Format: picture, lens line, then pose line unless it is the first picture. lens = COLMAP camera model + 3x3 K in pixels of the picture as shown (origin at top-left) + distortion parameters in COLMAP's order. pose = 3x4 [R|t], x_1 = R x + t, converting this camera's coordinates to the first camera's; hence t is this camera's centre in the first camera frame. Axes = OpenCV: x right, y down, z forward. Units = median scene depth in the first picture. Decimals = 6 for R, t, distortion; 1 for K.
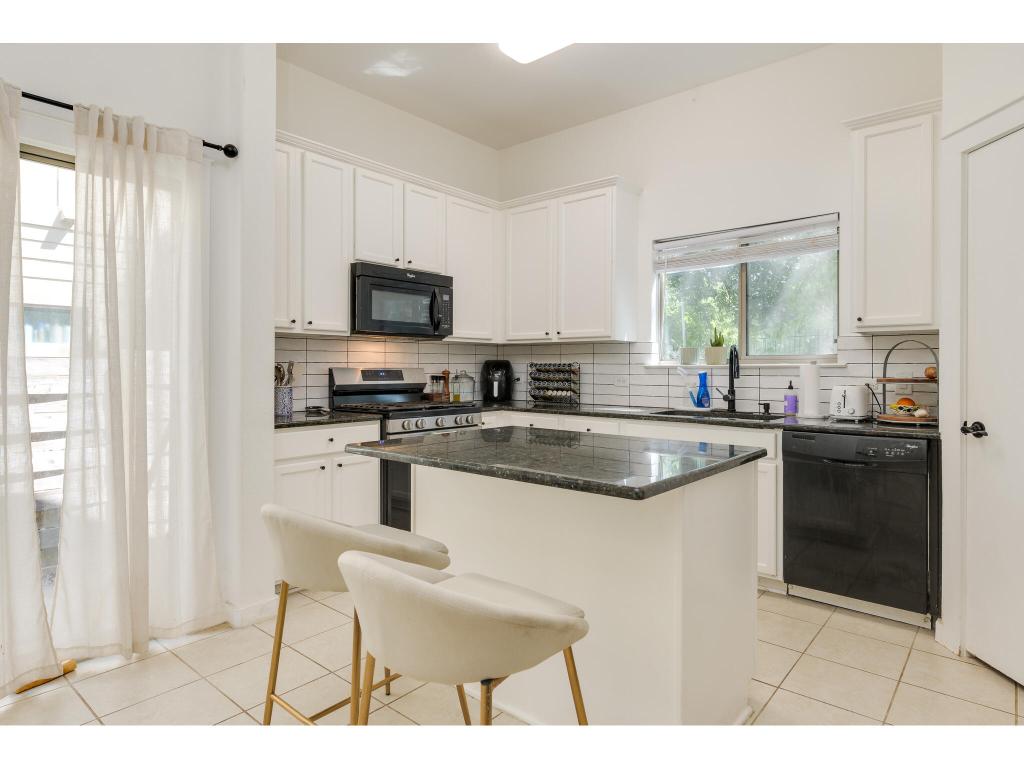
lens RADIAL K [[582.1, 0, 532.9], [0, 582.1, 370.0], [0, 0, 1]] dist [-0.001333, 0.000300]
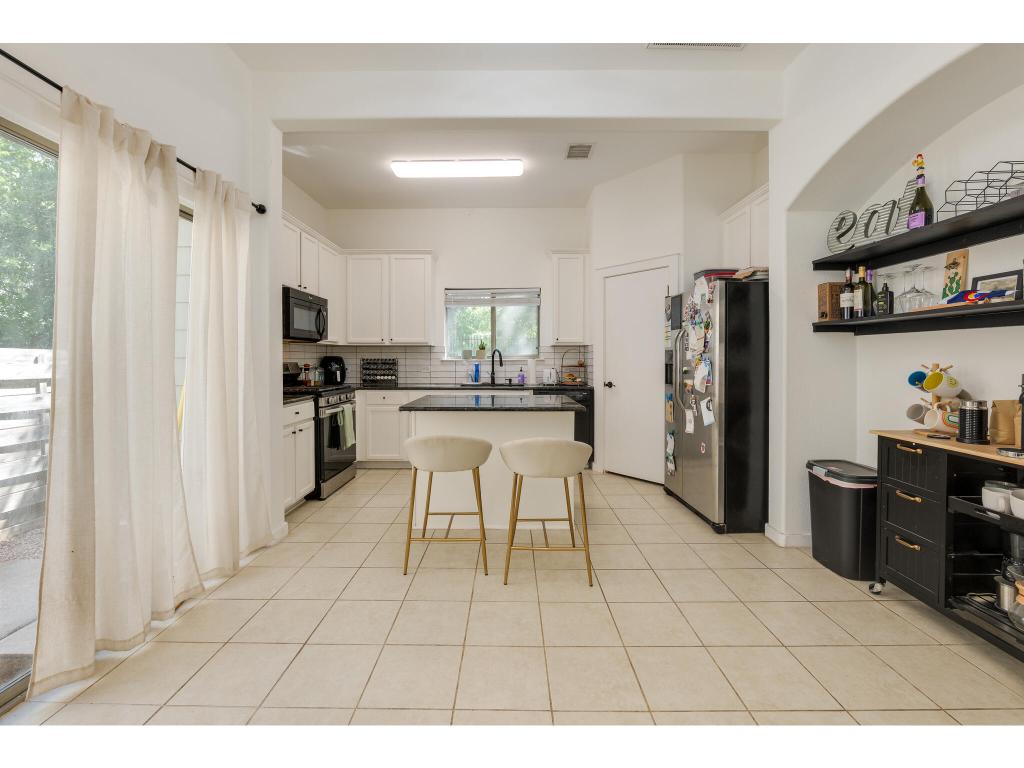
lens RADIAL K [[427.3, 0, 510.4], [0, 427.3, 363.8], [0, 0, 1]] dist [0.000303, -0.000021]
pose [[0.773543, -0.010194, 0.633661, -0.475081], [0.004513, 0.999934, 0.010578, -0.008785], [-0.633727, -0.005323, 0.773538, -0.121647]]
